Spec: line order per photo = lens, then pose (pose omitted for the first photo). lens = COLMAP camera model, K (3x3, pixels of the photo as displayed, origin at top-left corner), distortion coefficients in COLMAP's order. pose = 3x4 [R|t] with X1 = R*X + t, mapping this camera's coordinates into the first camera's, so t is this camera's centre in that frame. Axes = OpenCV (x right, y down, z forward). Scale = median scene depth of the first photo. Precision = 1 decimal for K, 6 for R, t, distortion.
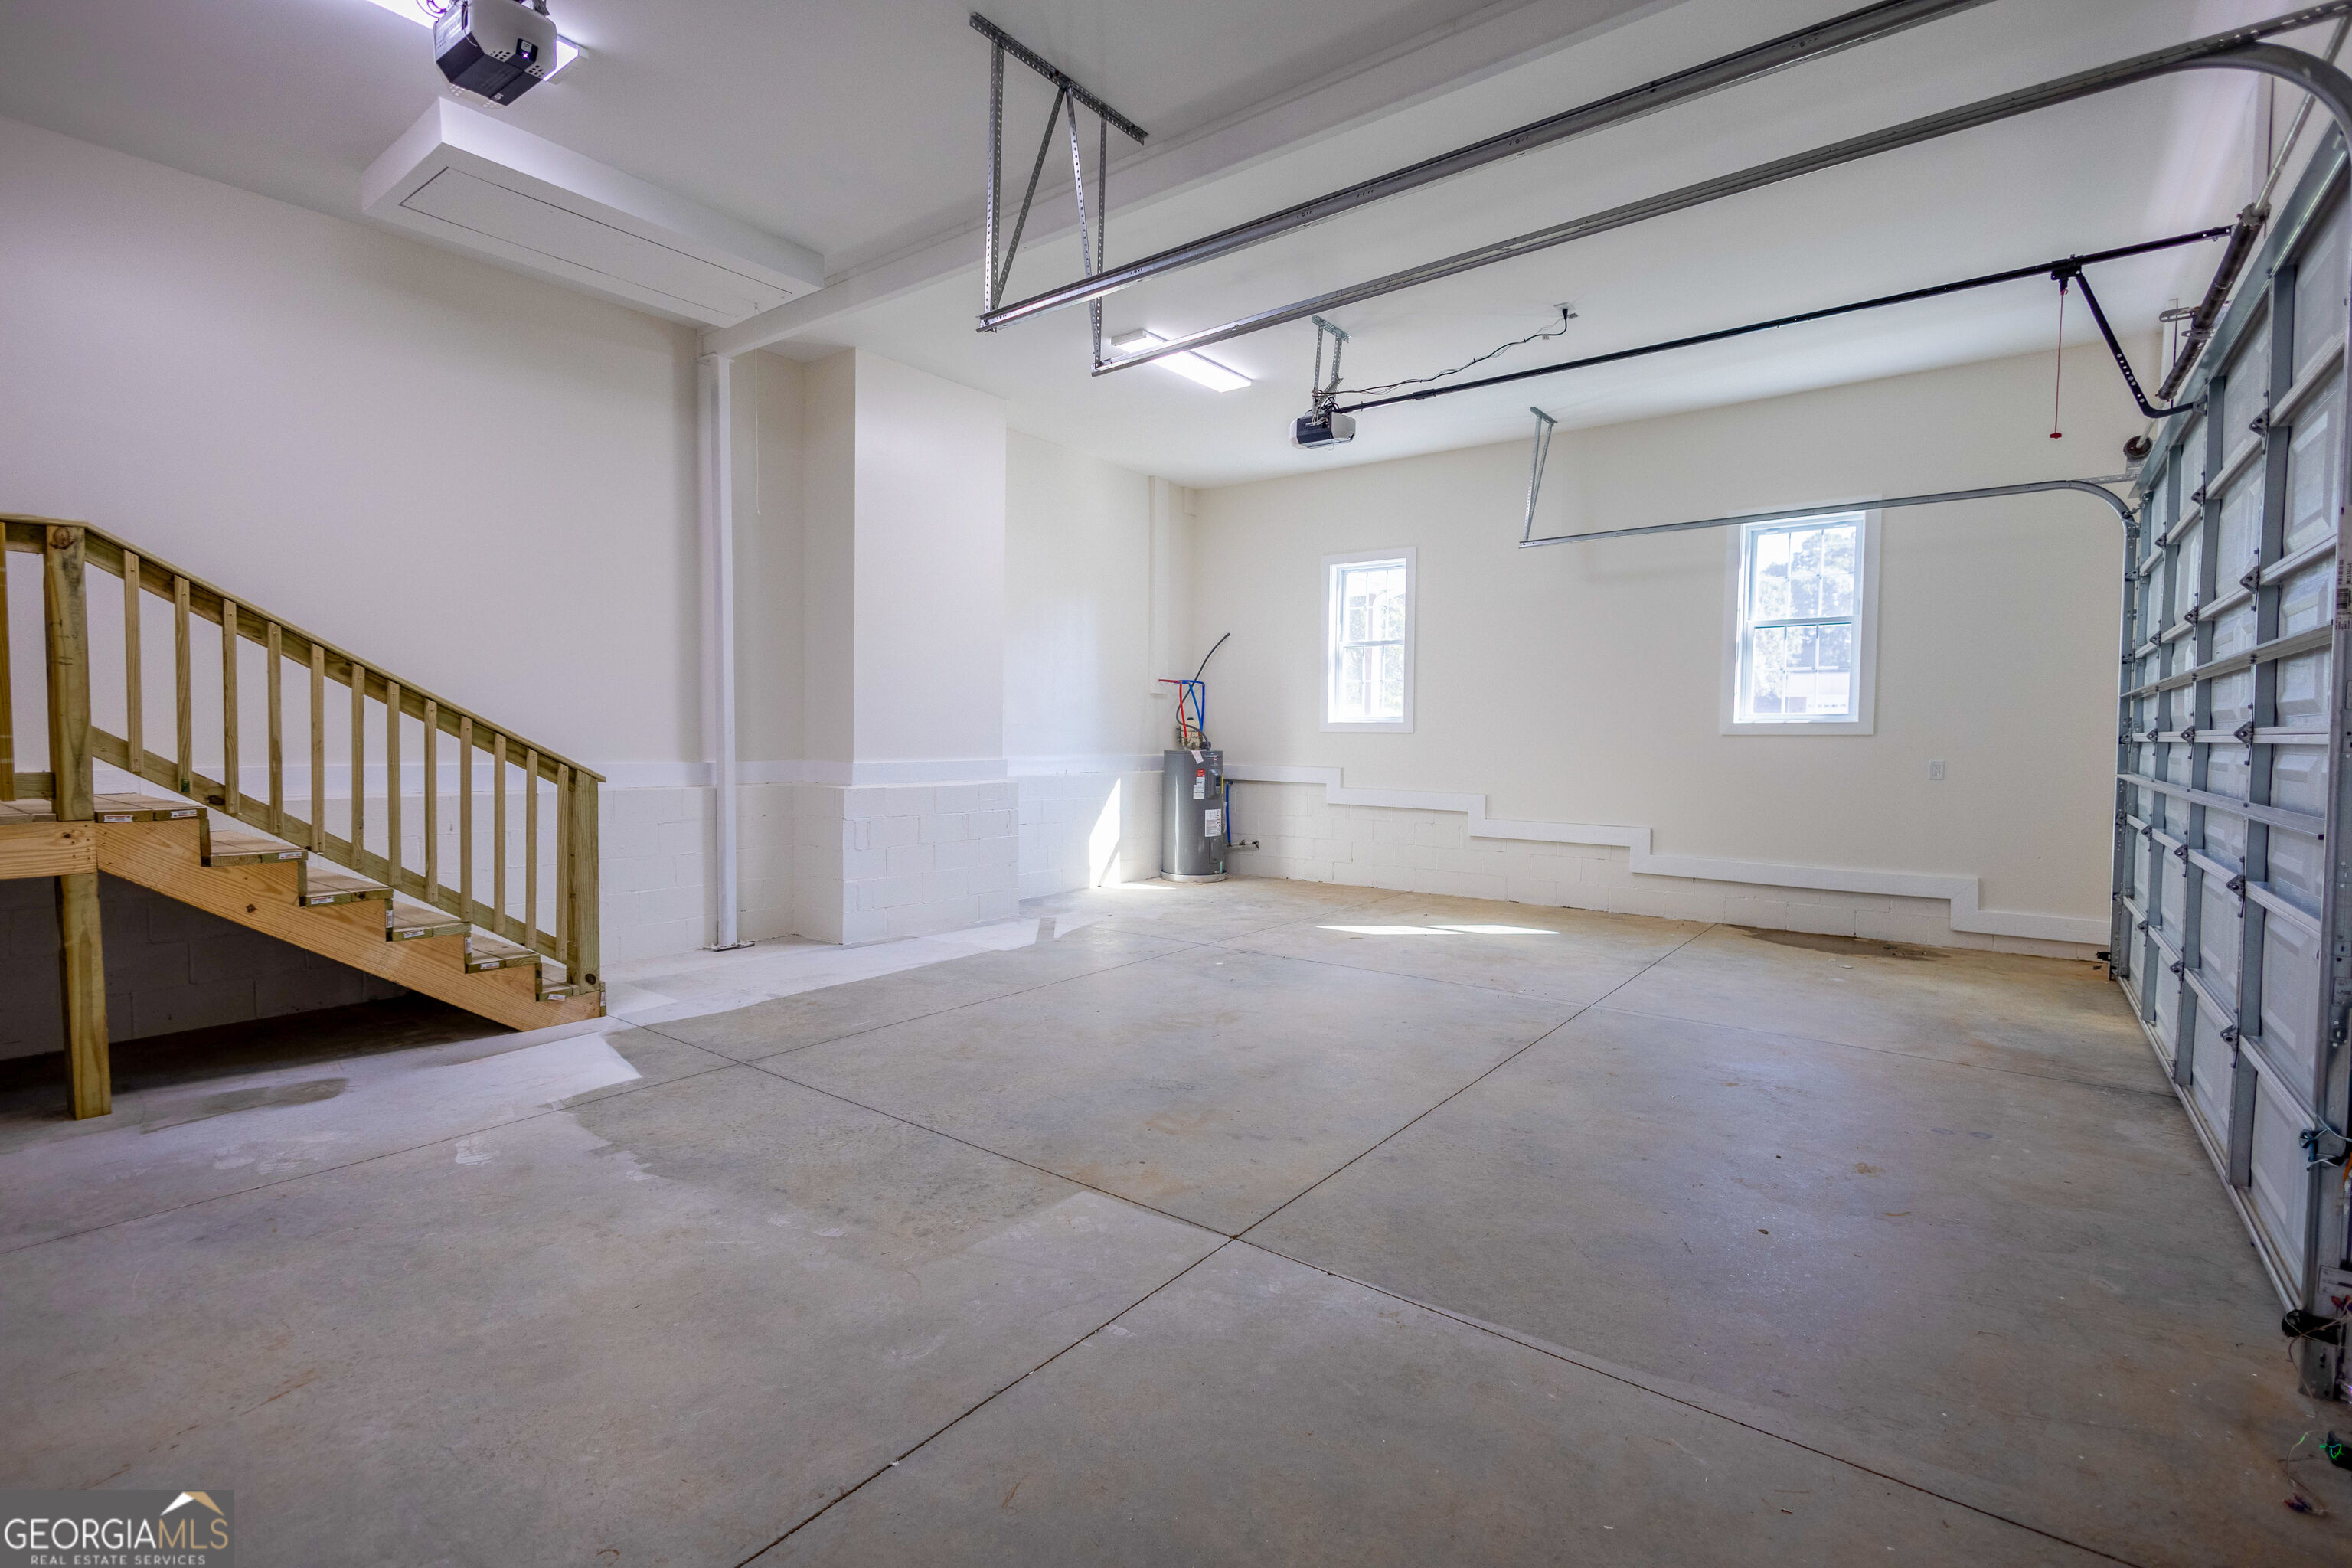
lens RADIAL K [[1087.2, 0, 1170.0], [0, 1087.2, 779.1], [0, 0, 1]] dist [0.013263, -0.004183]
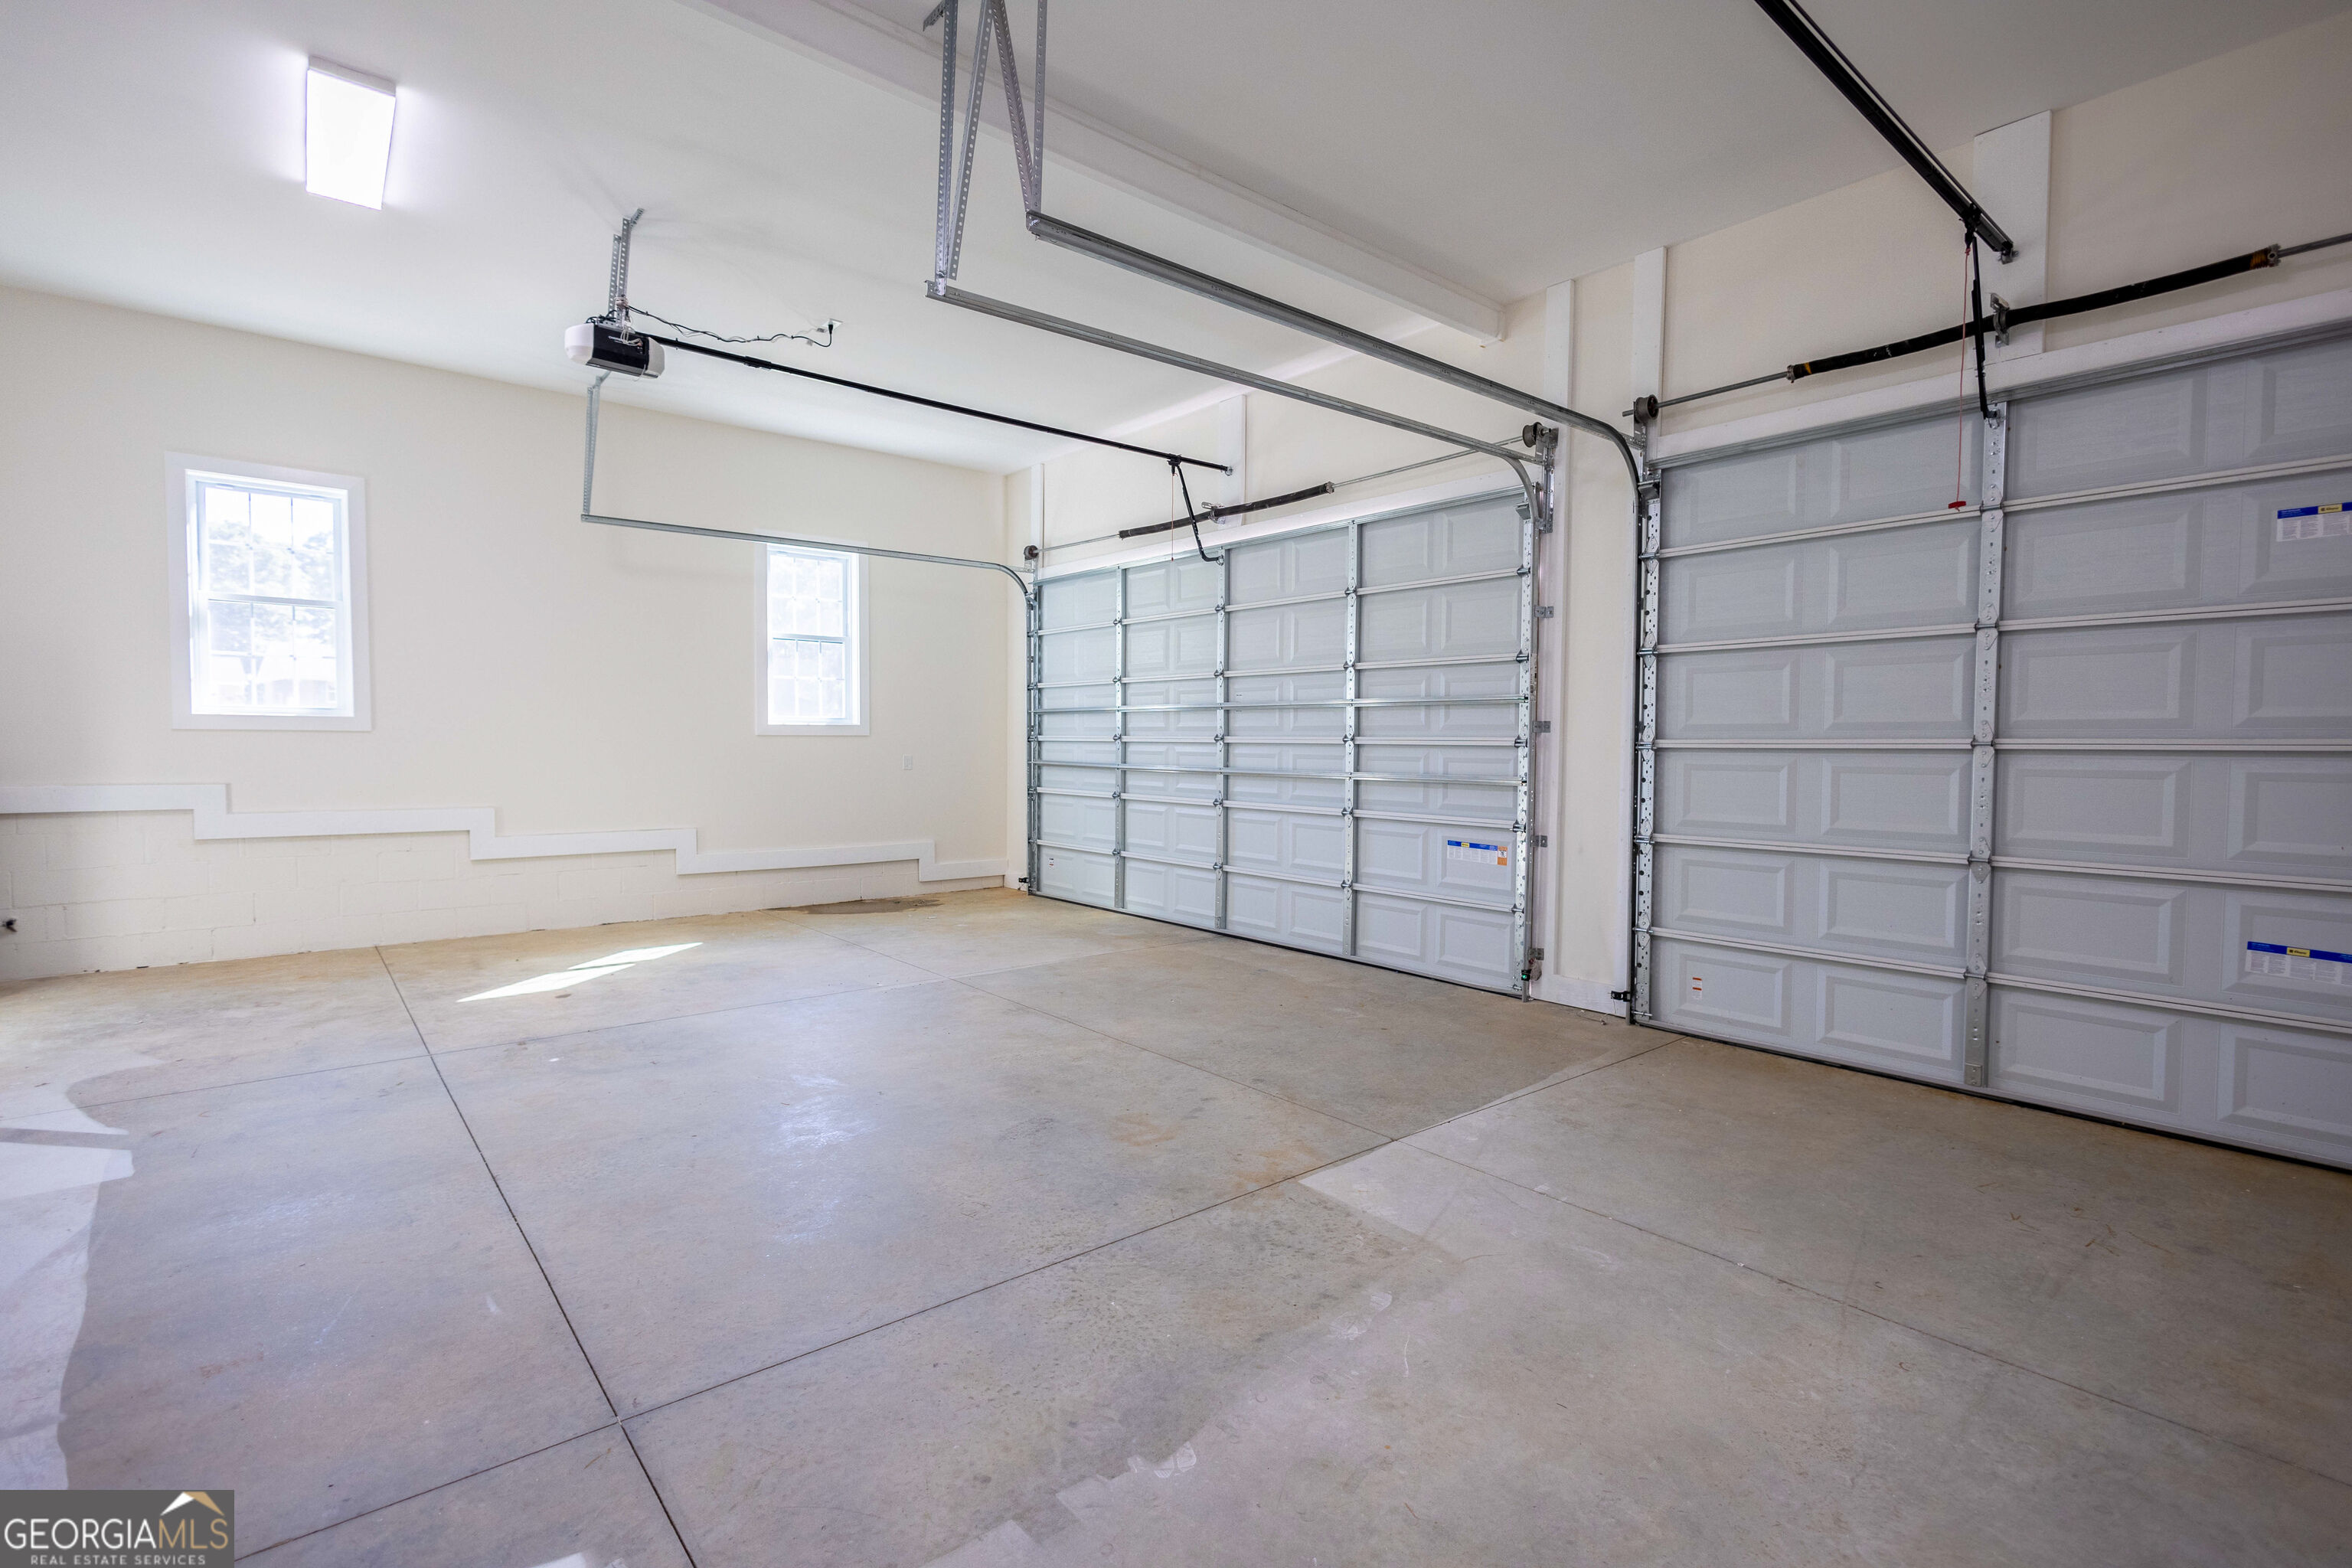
lens RADIAL K [[1087.2, 0, 1175.6], [0, 1087.2, 781.3], [0, 0, 1]] dist [0.013263, -0.004183]
pose [[0.203824, -0.042892, 0.978067, -0.978095], [0.034148, 0.998743, 0.036683, -0.043244], [-0.978412, 0.025922, 0.205033, 0.783035]]
